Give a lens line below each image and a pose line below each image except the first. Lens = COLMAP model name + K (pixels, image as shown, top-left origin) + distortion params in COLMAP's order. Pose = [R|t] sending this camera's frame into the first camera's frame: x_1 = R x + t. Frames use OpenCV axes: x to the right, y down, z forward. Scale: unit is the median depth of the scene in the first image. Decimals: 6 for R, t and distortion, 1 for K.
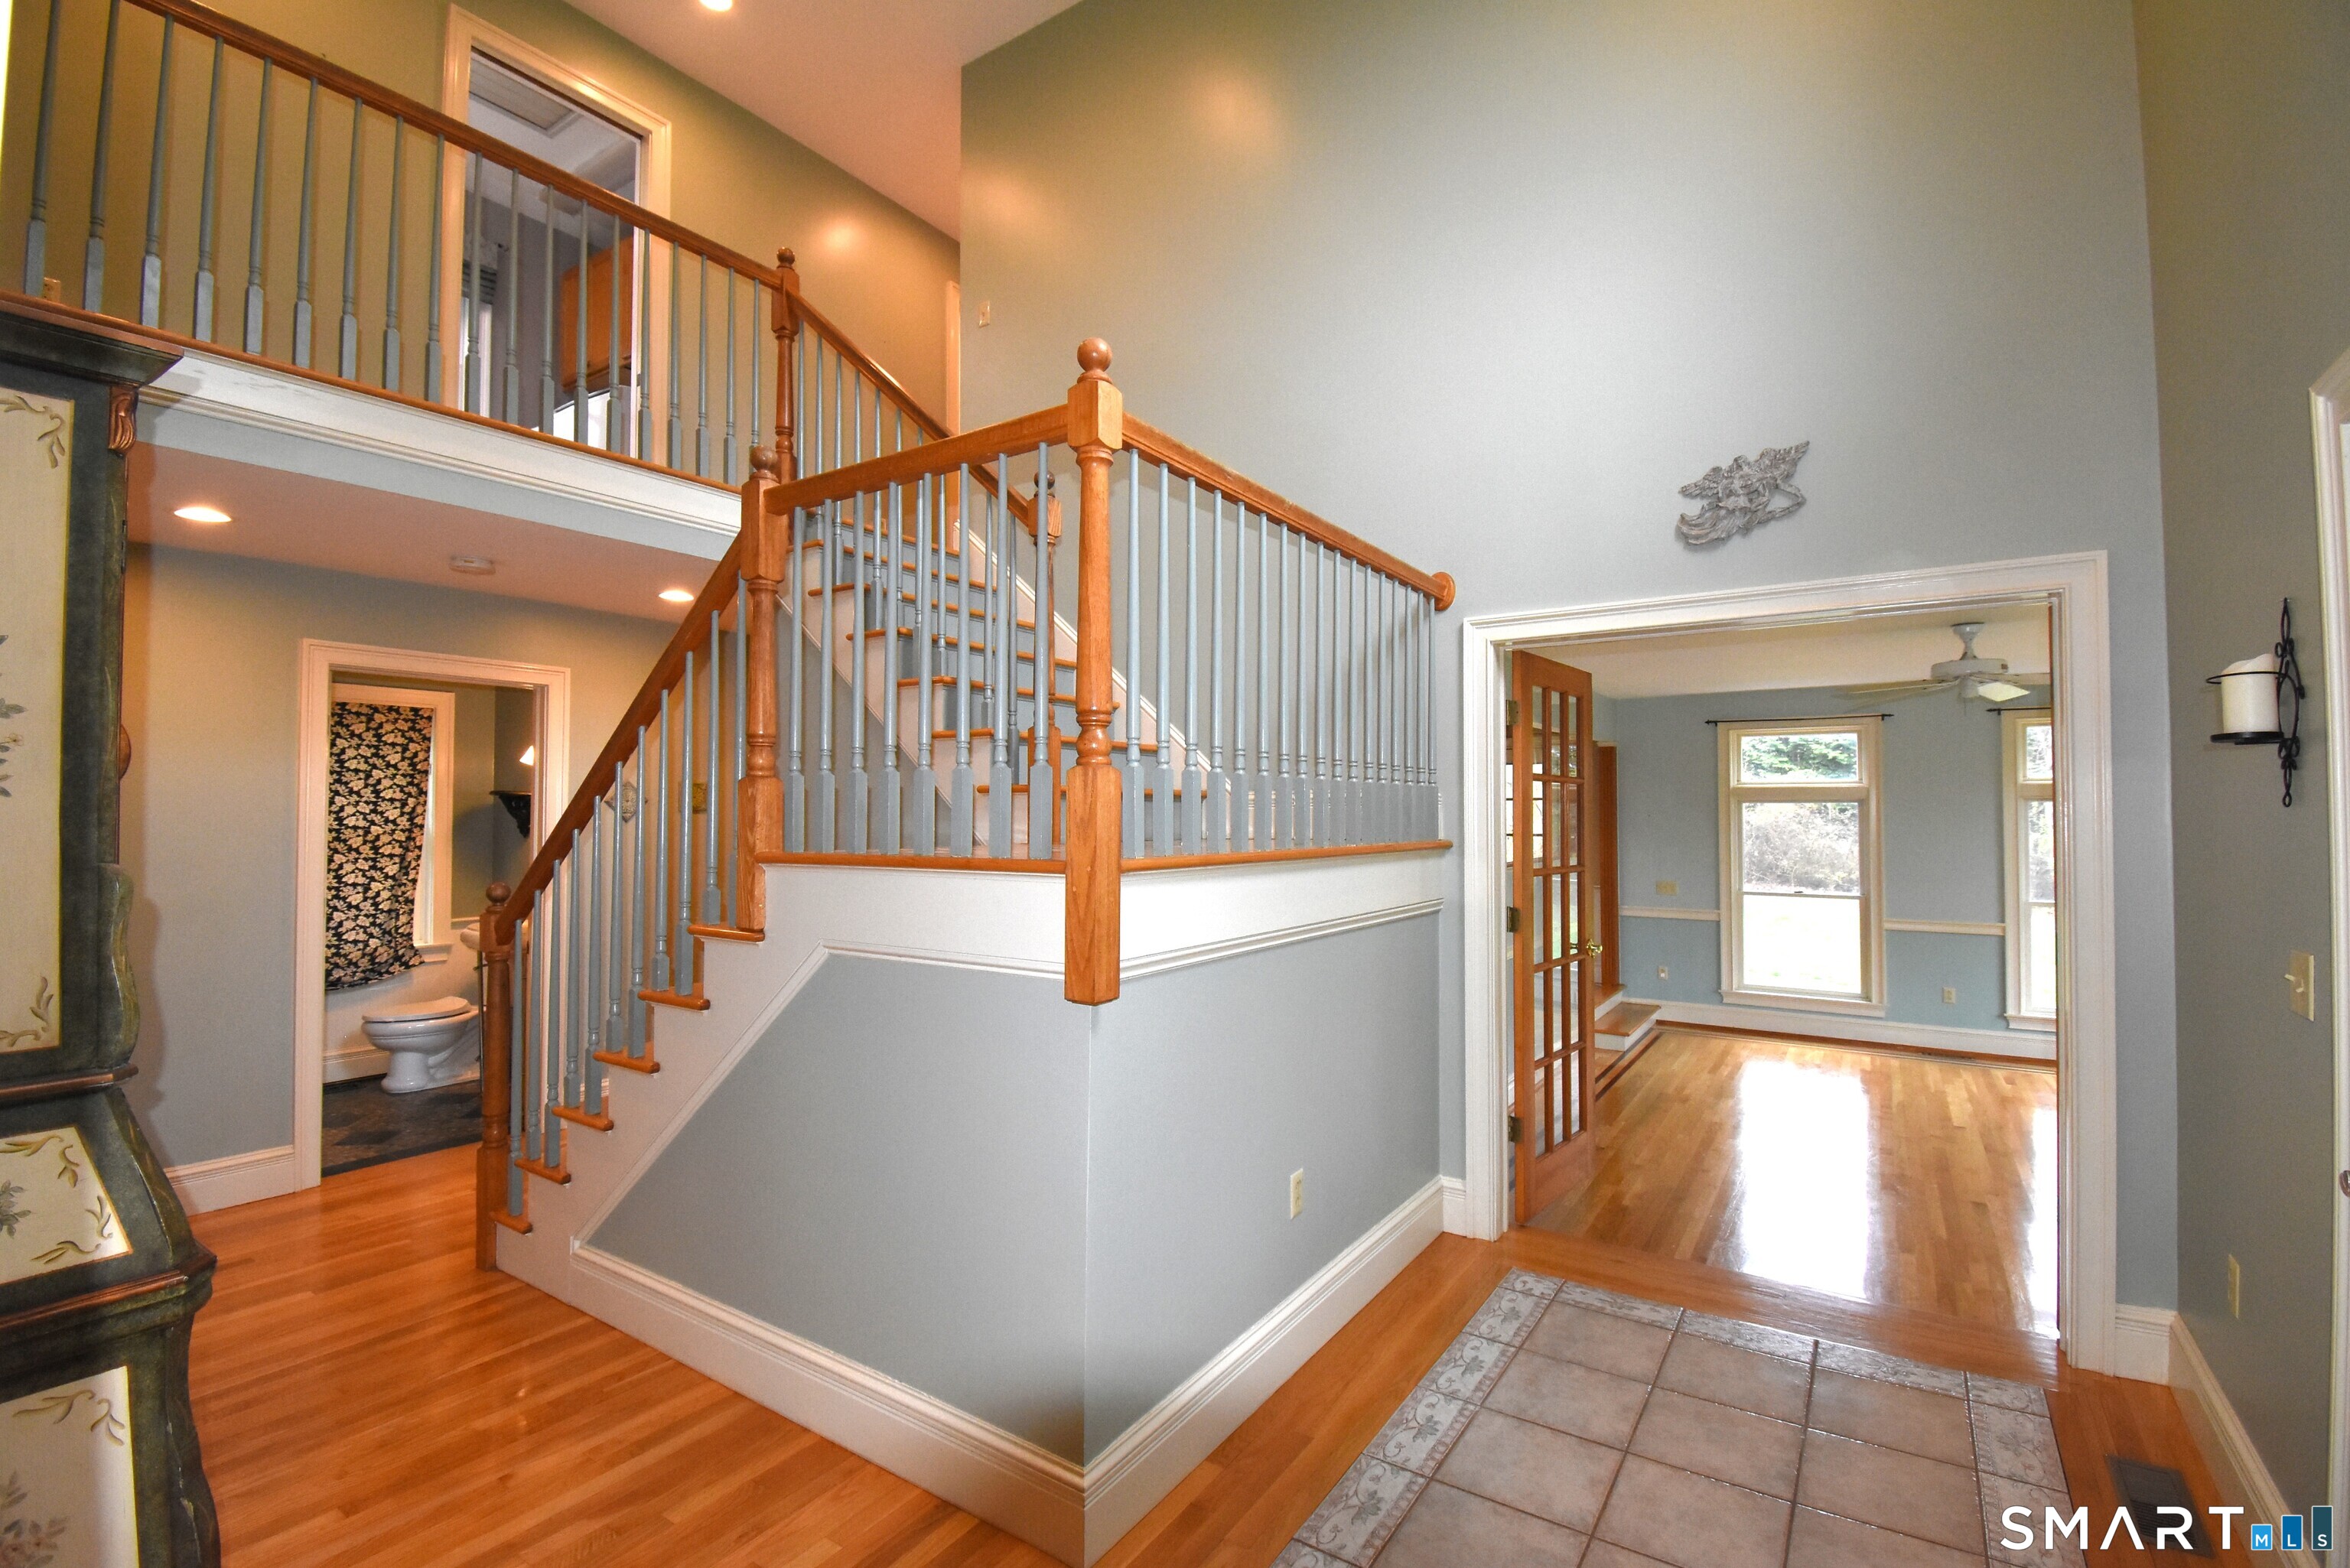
lens RADIAL K [[1054.5, 0, 1175.0], [0, 1054.5, 784.0], [0, 0, 1]] dist [0.020054, -0.022577]
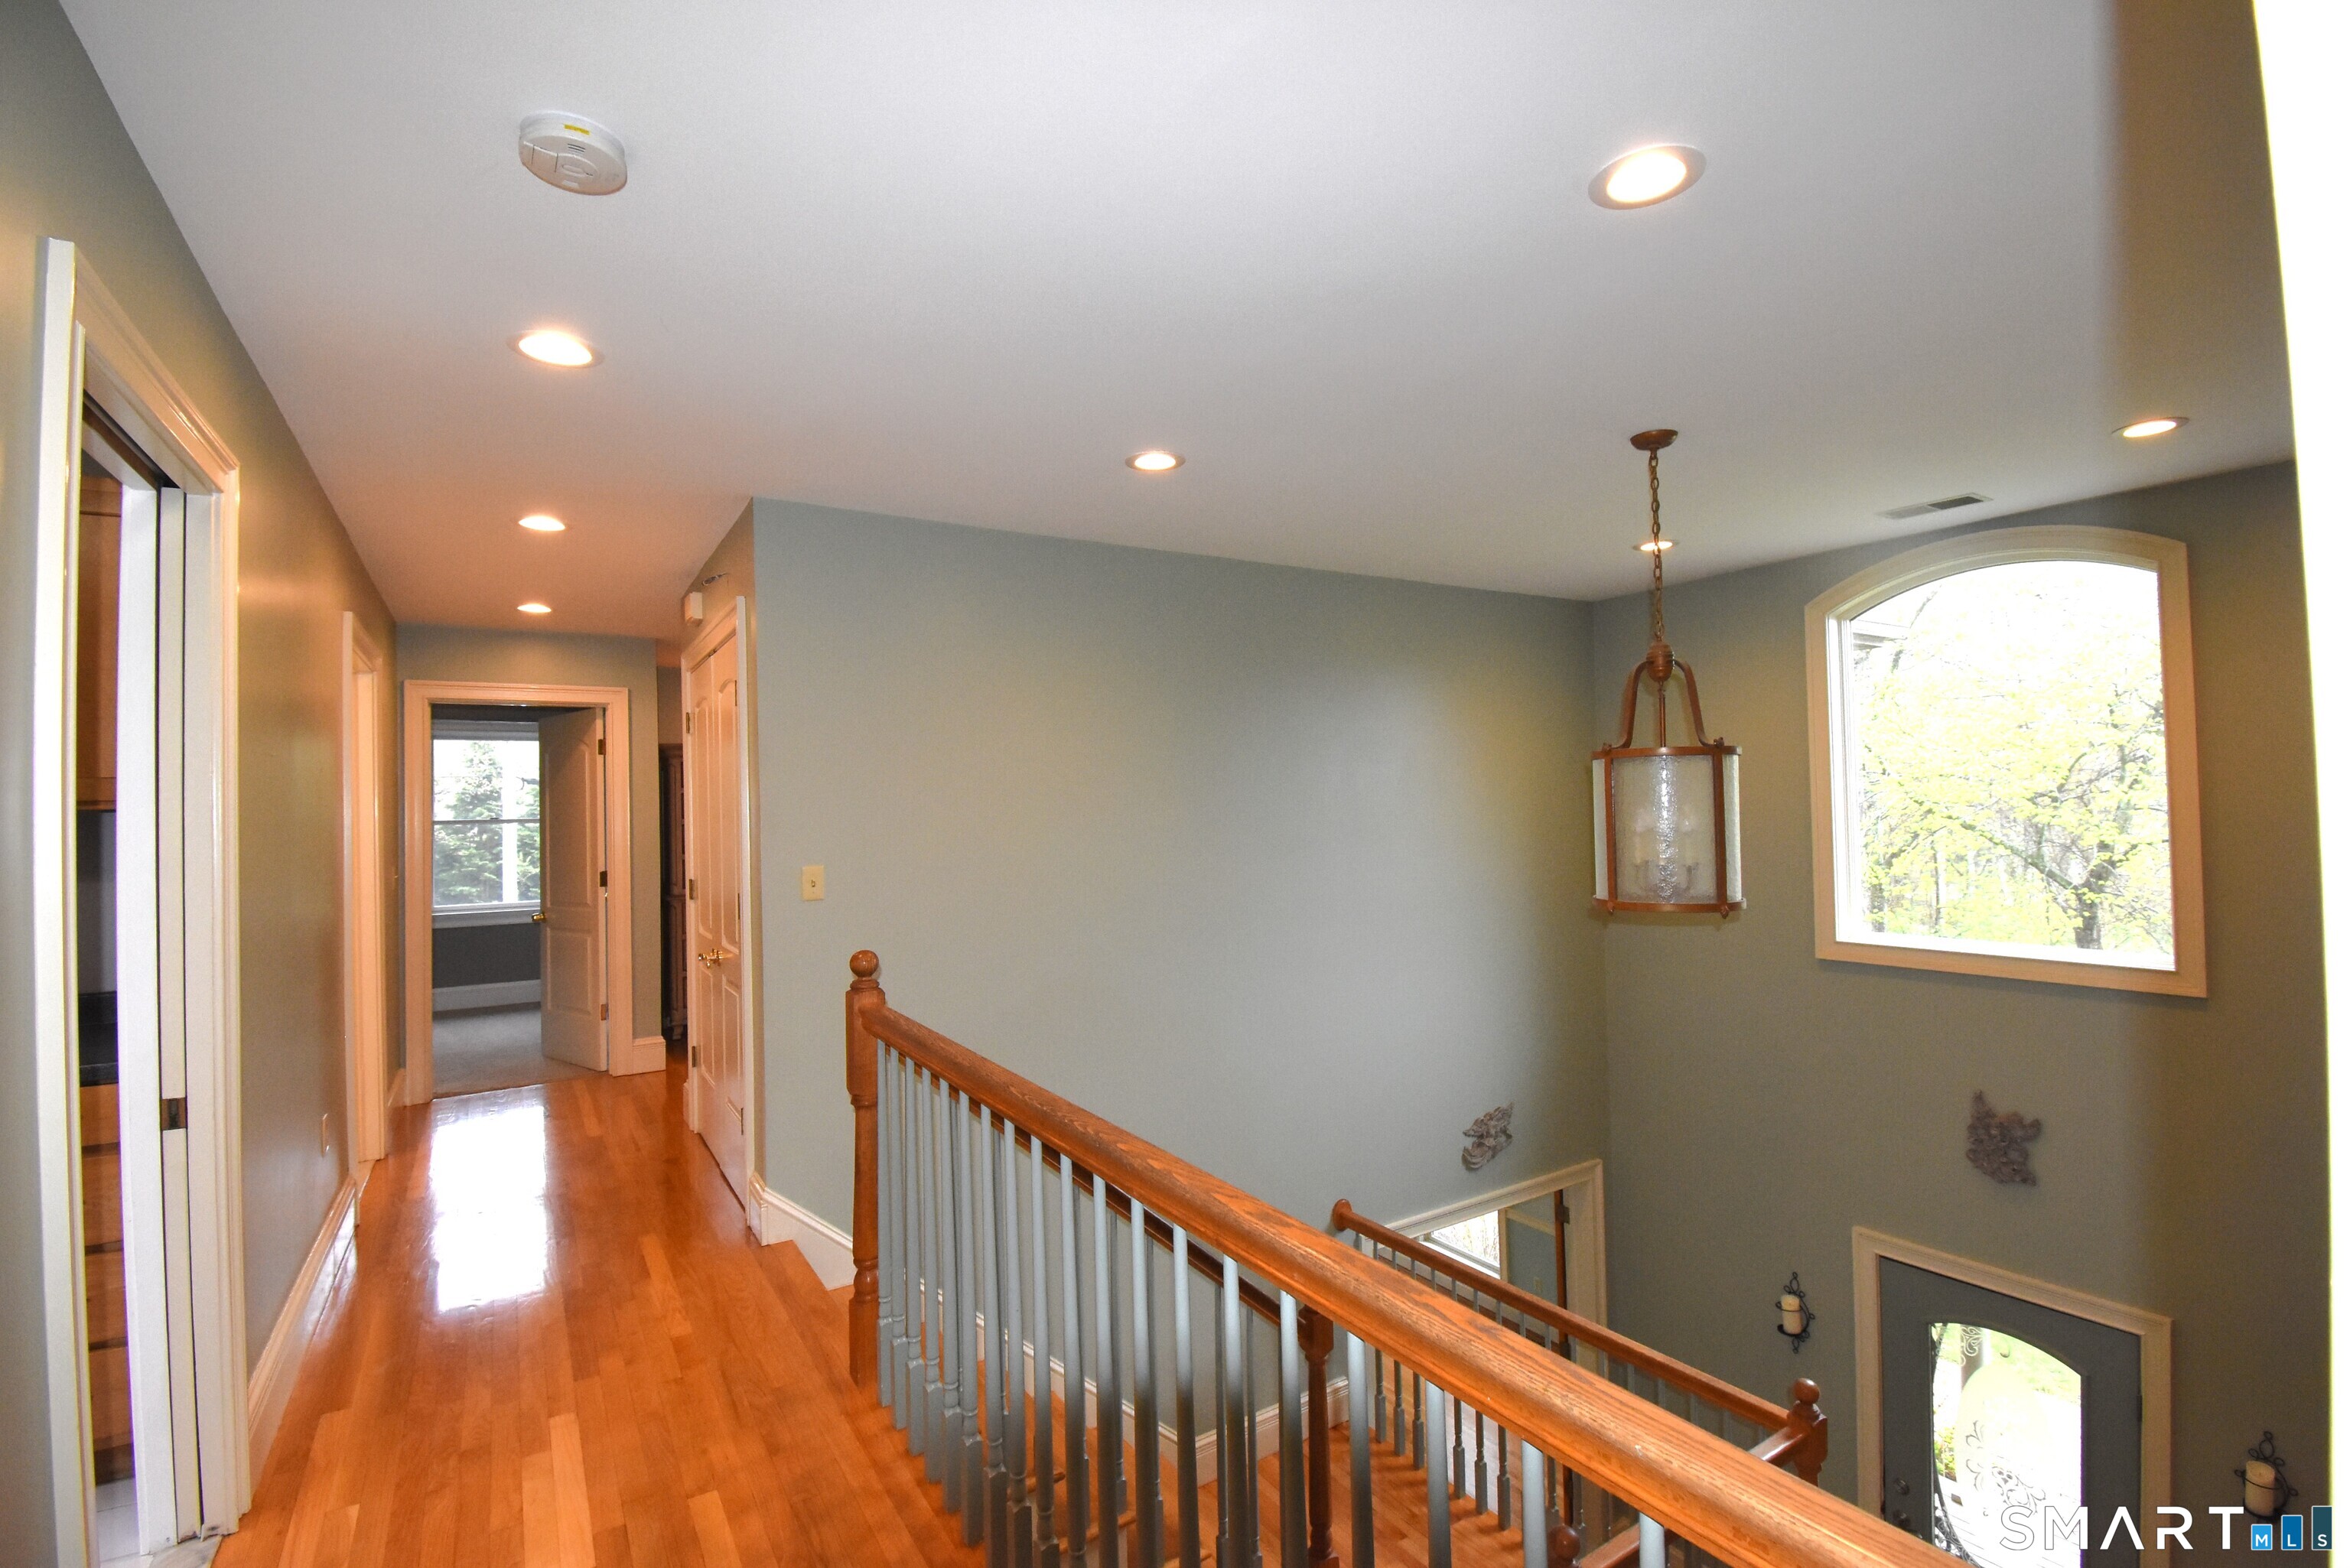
lens RADIAL K [[1054.5, 0, 1175.0], [0, 1054.5, 784.0], [0, 0, 1]] dist [0.020054, -0.022577]
pose [[0.411505, 0.006254, 0.911386, -1.251455], [0.004269, 0.999952, -0.008789, -0.855807], [-0.911397, 0.007507, 0.411459, 0.800816]]
